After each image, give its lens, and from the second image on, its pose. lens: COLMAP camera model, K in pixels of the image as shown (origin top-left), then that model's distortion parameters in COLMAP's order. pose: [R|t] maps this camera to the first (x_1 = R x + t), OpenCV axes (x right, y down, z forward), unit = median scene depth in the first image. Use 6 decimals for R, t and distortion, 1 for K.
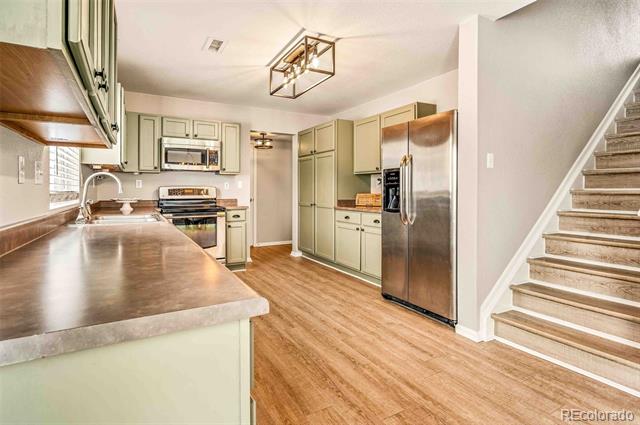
lens RADIAL K [[345.9, 0, 336.5], [0, 345.9, 191.7], [0, 0, 1]] dist [-0.000367, -0.000041]
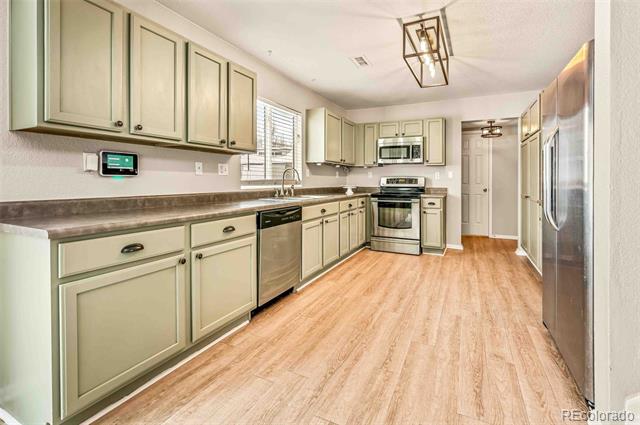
lens RADIAL K [[297.9, 0, 325.9], [0, 297.9, 181.7], [0, 0, 1]] dist [-0.001034, -0.000200]
pose [[0.545389, 0.005975, -0.838162, 0.369372], [-0.006431, 0.999975, 0.002943, 0.001751], [0.838158, 0.003785, 0.545414, 0.249965]]
